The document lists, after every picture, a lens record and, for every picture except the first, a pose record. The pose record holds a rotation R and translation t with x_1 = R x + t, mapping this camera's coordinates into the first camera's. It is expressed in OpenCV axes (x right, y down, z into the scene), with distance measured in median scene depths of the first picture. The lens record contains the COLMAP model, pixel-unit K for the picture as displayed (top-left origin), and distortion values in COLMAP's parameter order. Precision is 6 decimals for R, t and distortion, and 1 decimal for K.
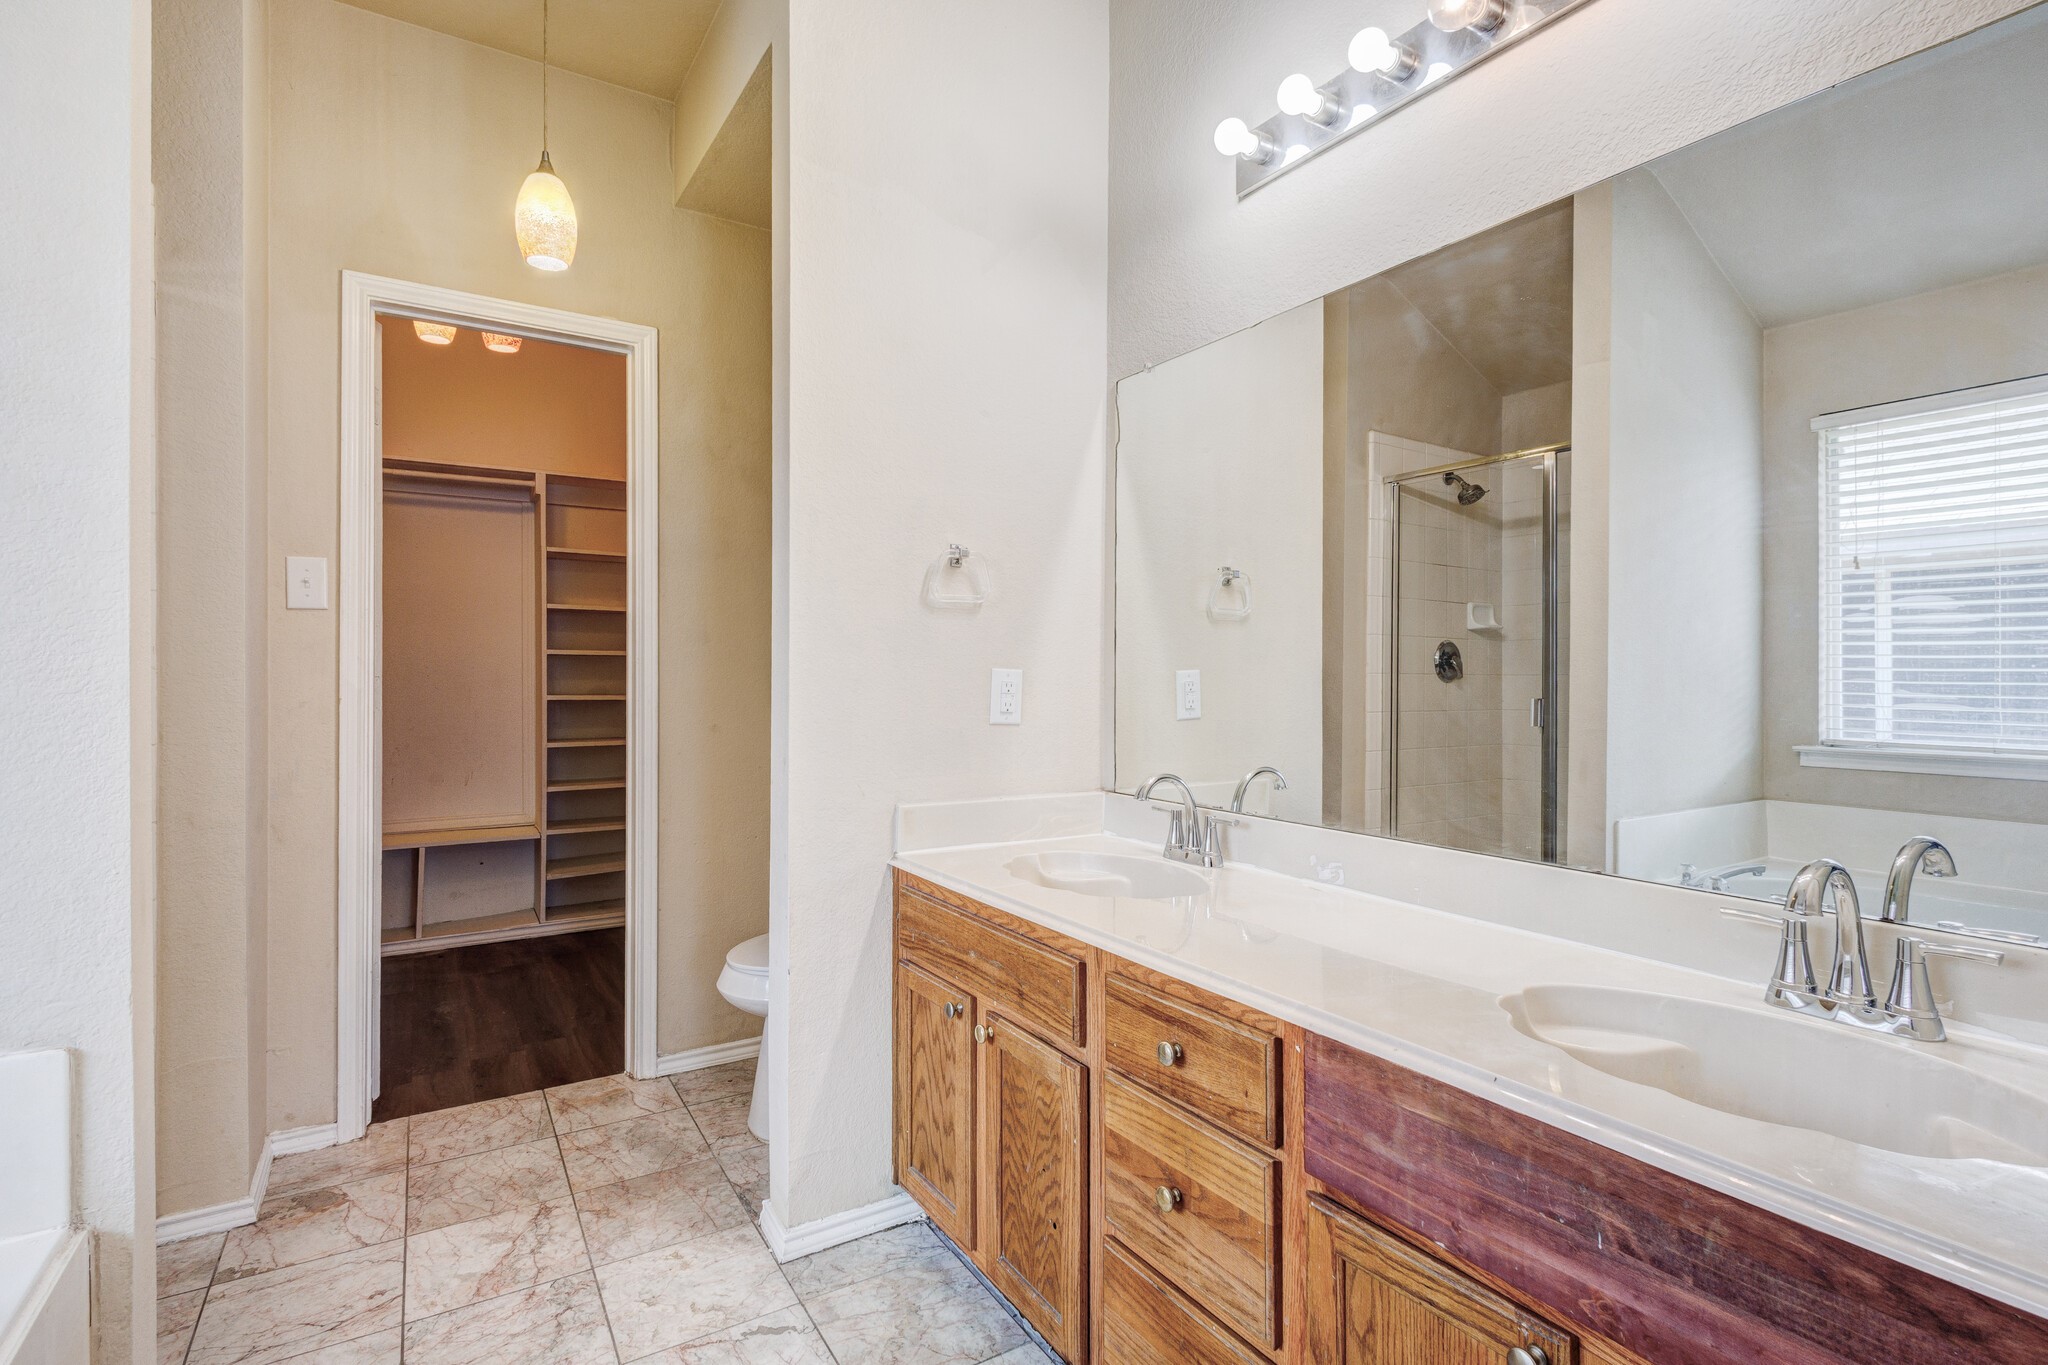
lens RADIAL K [[950.3, 0, 1022.9], [0, 950.3, 695.5], [0, 0, 1]] dist [0.009189, -0.001994]
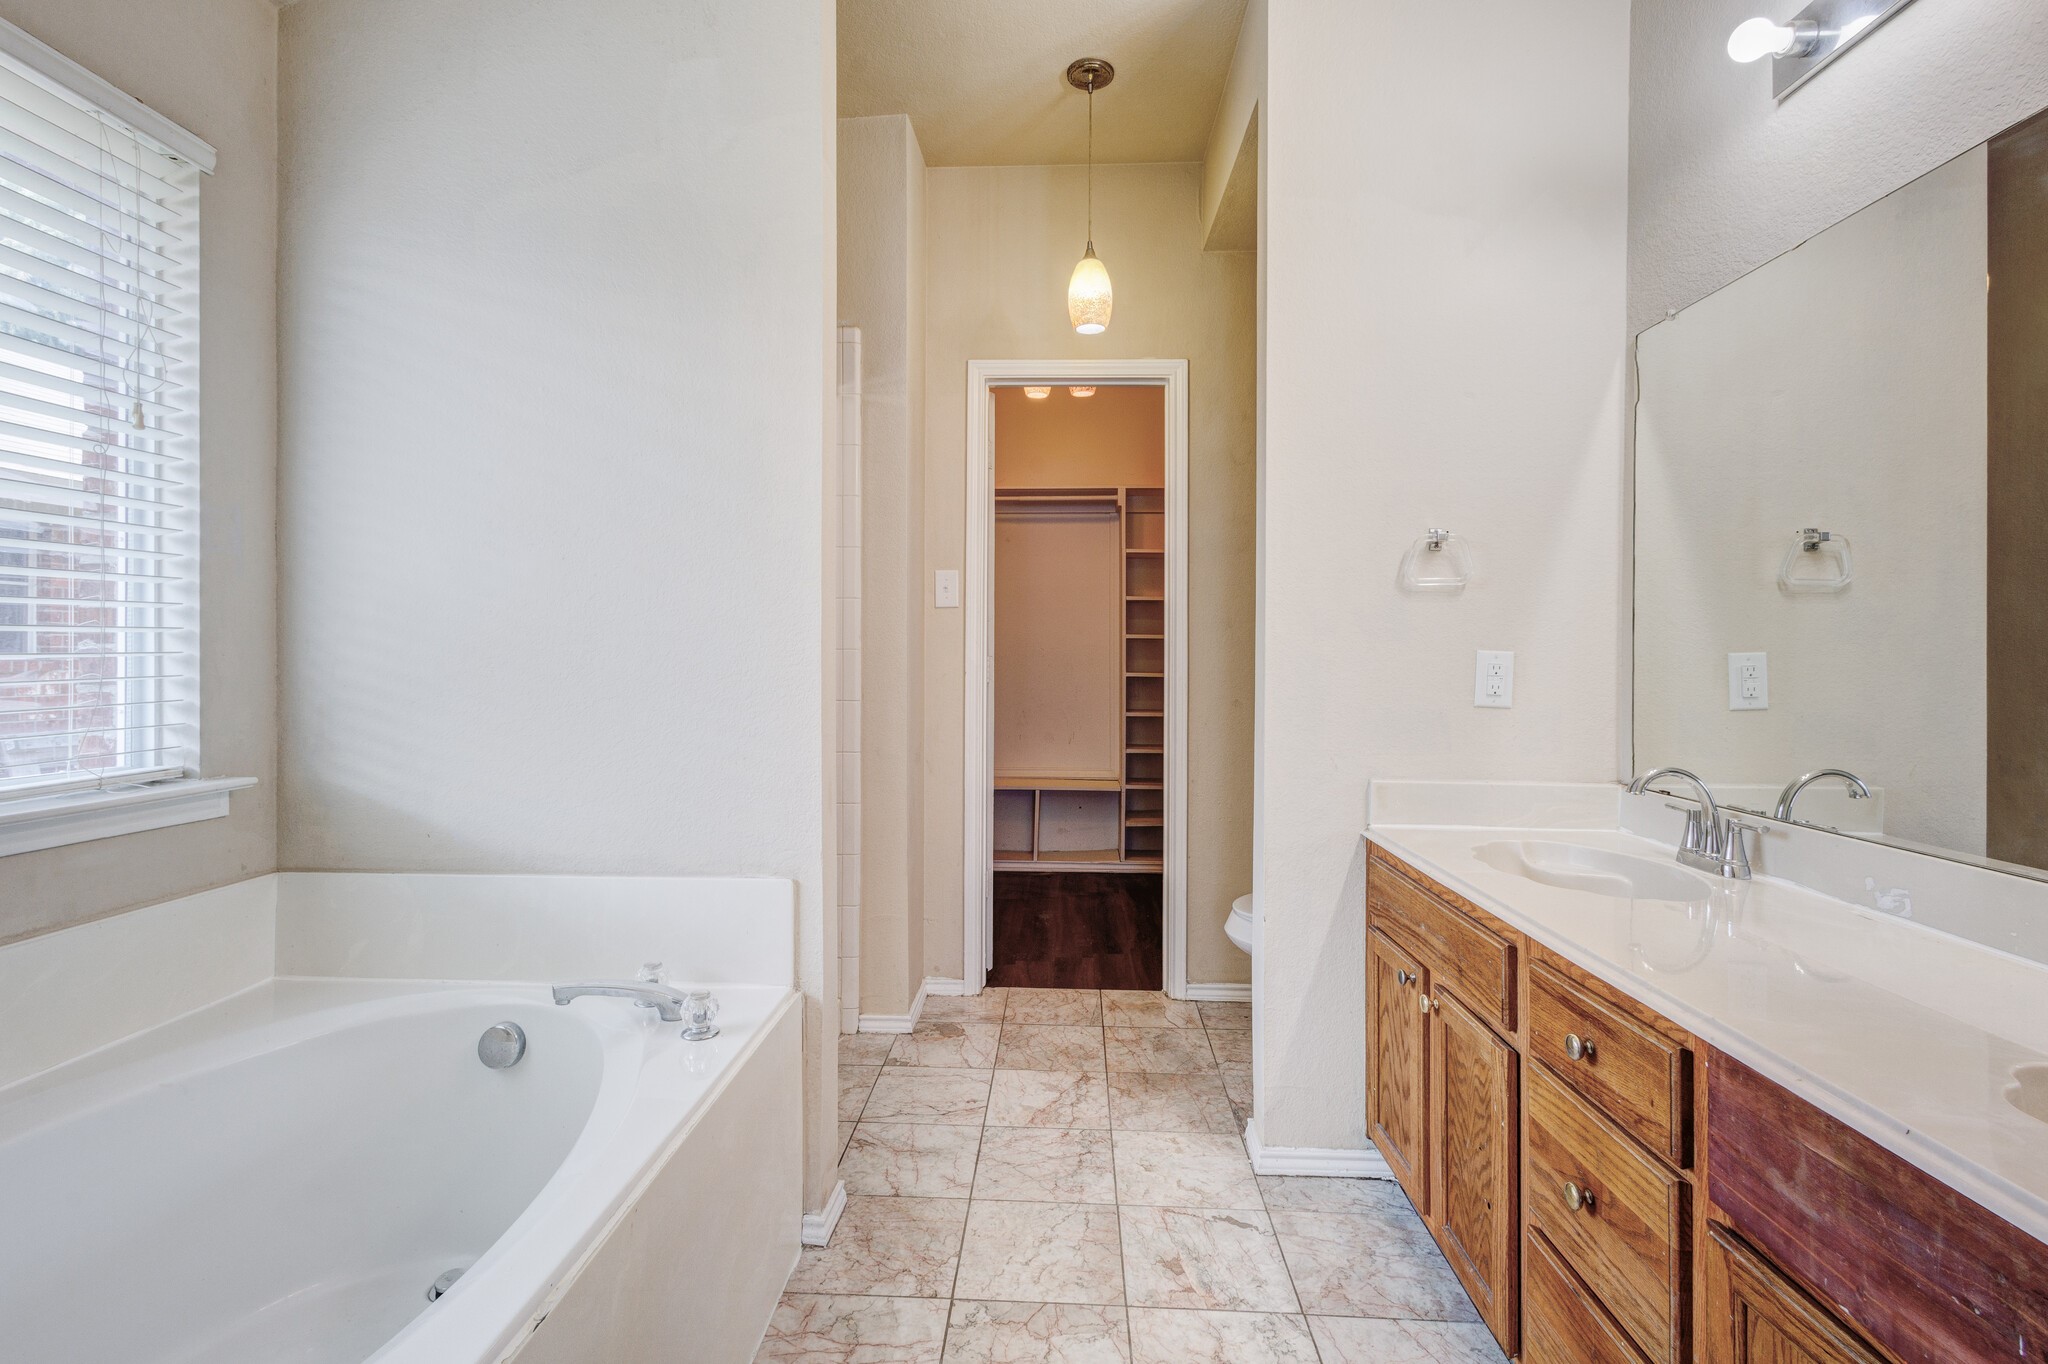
lens RADIAL K [[924.6, 0, 1063.3], [0, 924.6, 688.7], [0, 0, 1]] dist [0.011318, -0.005789]
pose [[0.839965, 0.023166, -0.542146, 0.153914], [-0.016110, 0.999713, 0.017757, 0.001573], [0.542402, -0.006181, 0.840096, -0.054601]]
